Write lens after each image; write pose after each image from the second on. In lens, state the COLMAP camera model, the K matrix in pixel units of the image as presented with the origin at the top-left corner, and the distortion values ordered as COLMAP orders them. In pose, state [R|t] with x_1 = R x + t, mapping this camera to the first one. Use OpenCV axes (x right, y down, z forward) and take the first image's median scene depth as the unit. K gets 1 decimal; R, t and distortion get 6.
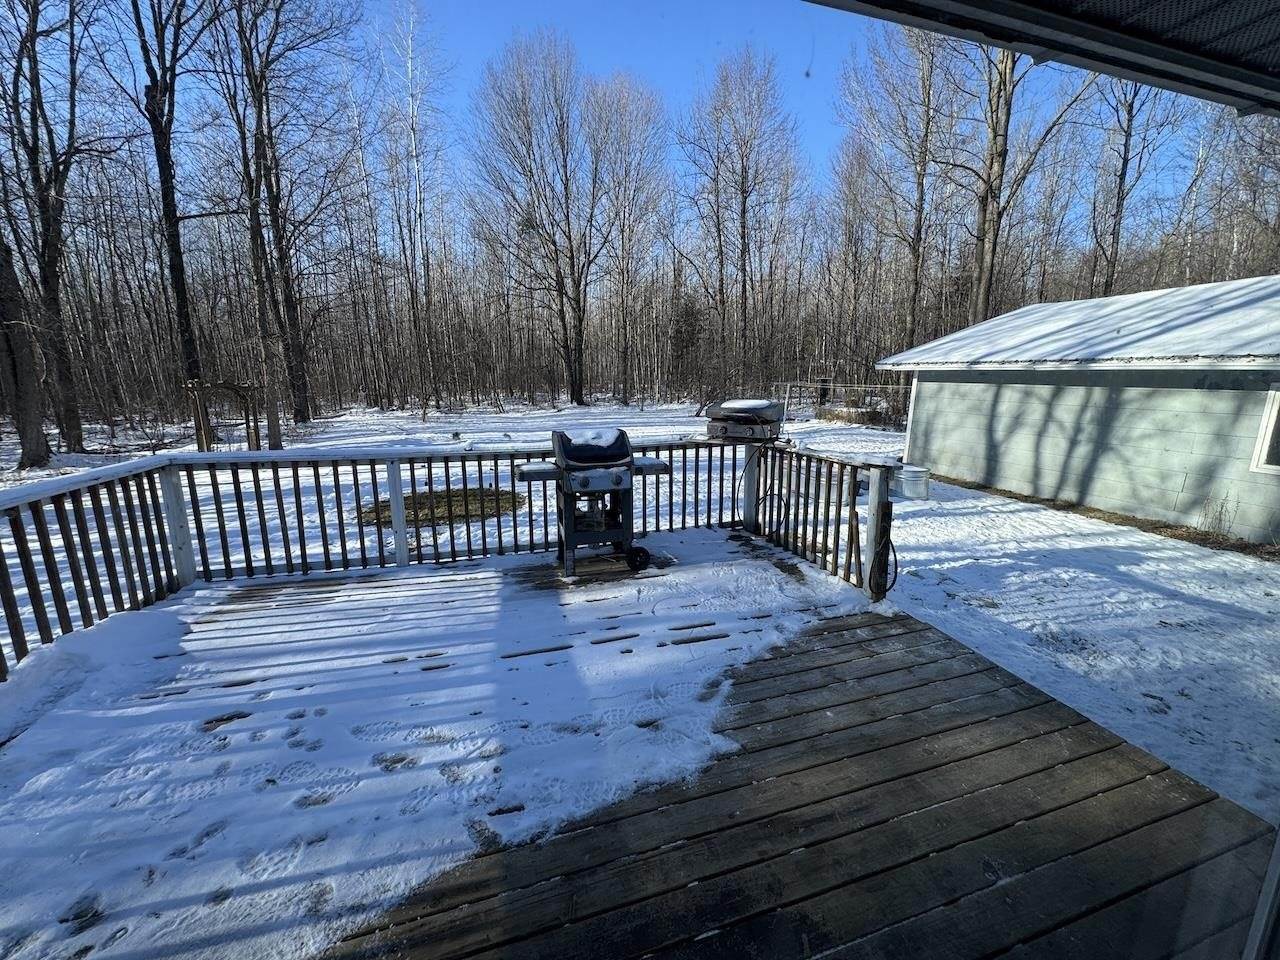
lens RADIAL K [[508.6, 0, 639.8], [0, 508.6, 476.1], [0, 0, 1]] dist [-0.002023, 0.000734]
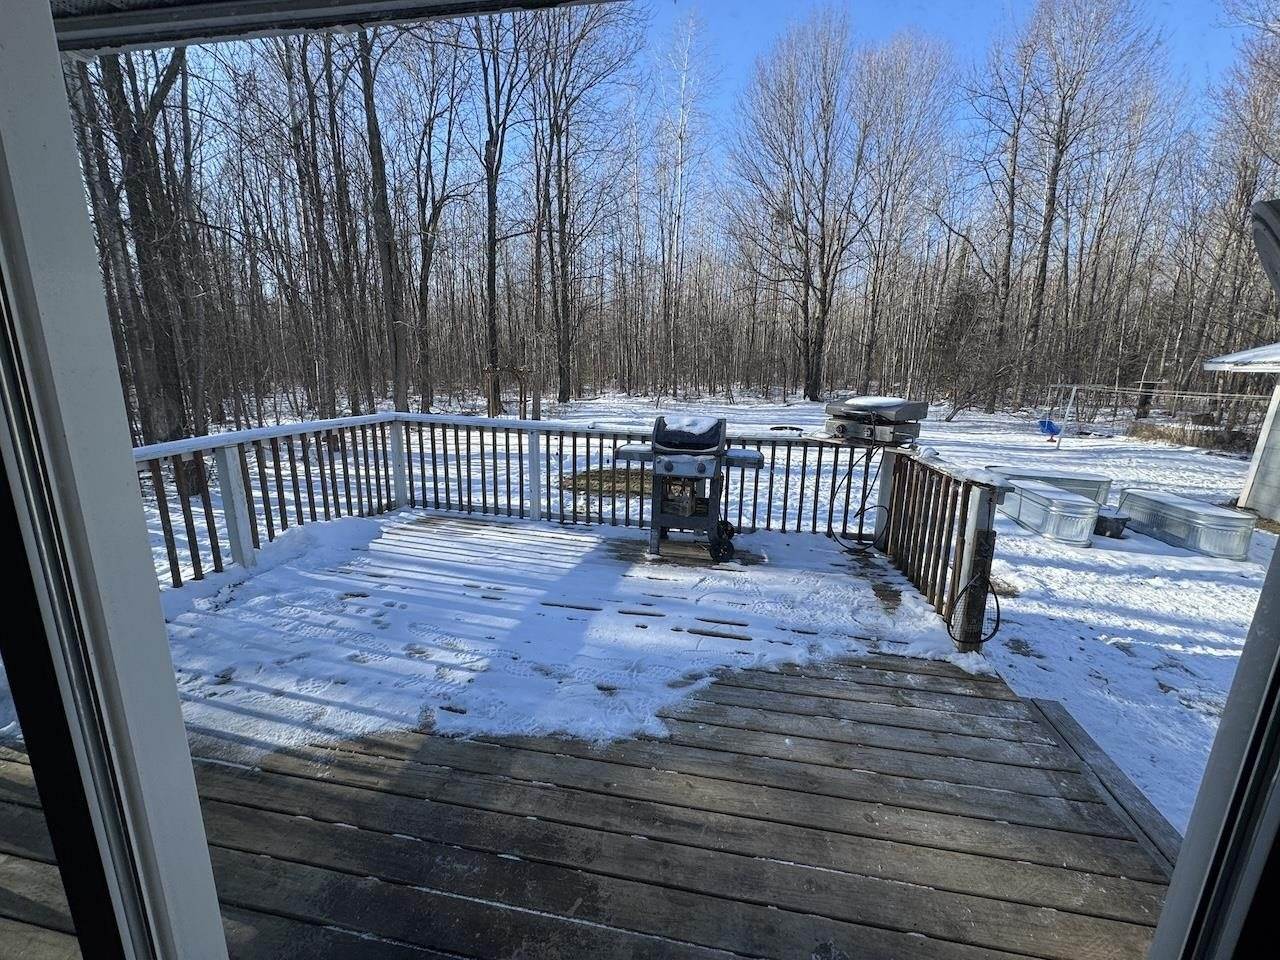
lens RADIAL K [[506.4, 0, 641.3], [0, 506.4, 476.9], [0, 0, 1]] dist [0.000401, 0.000318]
pose [[0.887455, 0.120584, -0.444840, 0.276960], [-0.114139, 0.992603, 0.041361, -0.002970], [0.446537, 0.014068, 0.894654, 0.042031]]
